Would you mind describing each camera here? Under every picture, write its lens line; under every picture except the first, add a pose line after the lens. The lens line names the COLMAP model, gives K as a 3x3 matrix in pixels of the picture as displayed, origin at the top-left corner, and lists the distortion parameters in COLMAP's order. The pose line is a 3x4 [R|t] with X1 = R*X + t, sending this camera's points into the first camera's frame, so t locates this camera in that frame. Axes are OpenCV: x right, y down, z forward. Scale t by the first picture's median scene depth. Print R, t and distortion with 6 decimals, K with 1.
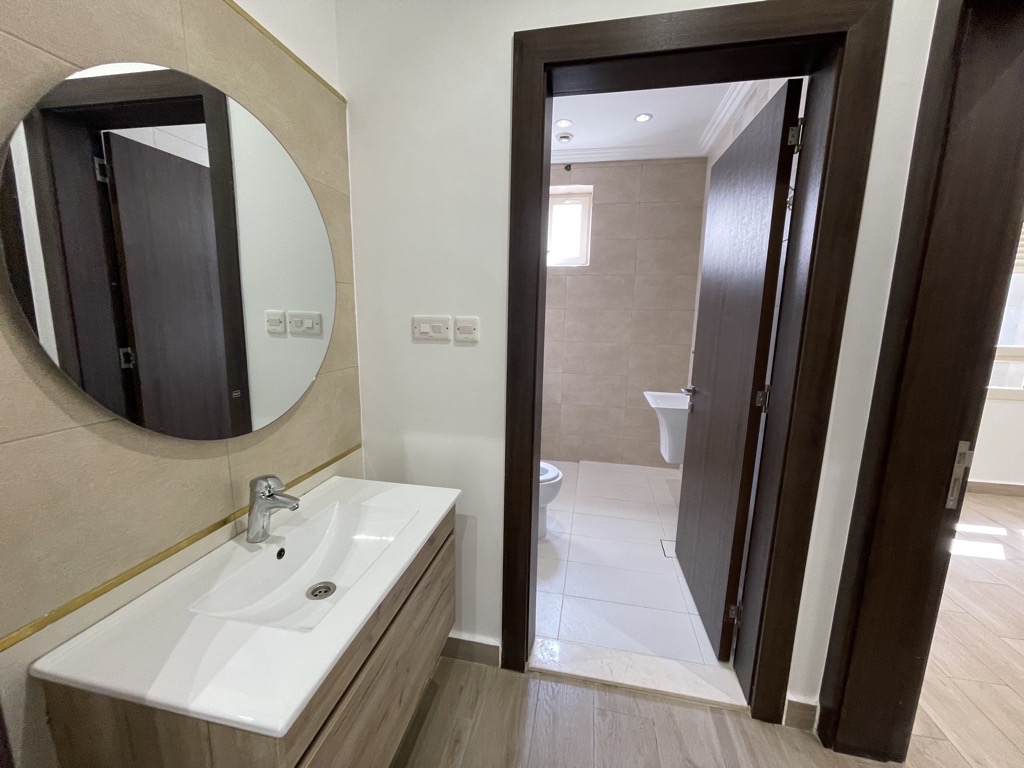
lens RADIAL K [[413.8, 0, 511.2], [0, 413.8, 383.7], [0, 0, 1]] dist [0.001604, -0.000429]
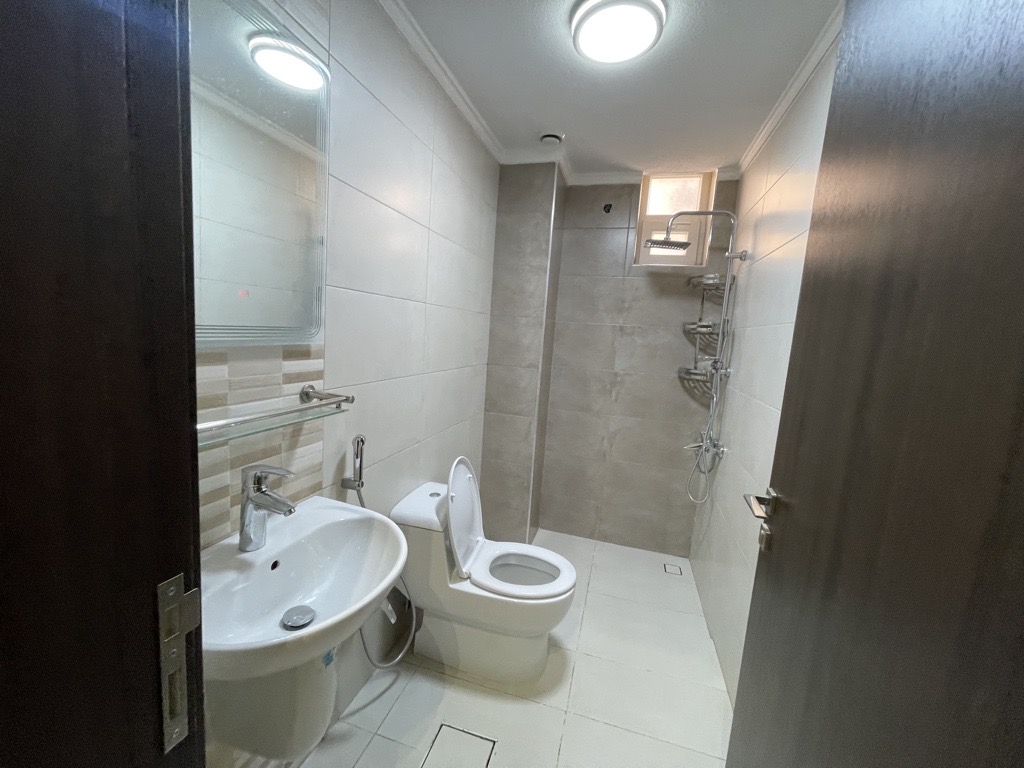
lens RADIAL K [[413.8, 0, 512.5], [0, 413.8, 382.3], [0, 0, 1]] dist [0.001604, -0.000429]
pose [[0.073296, -0.136763, 0.987888, 0.784001], [0.093295, 0.987149, 0.129739, -0.035975], [-0.992937, 0.082655, 0.085113, 0.665231]]
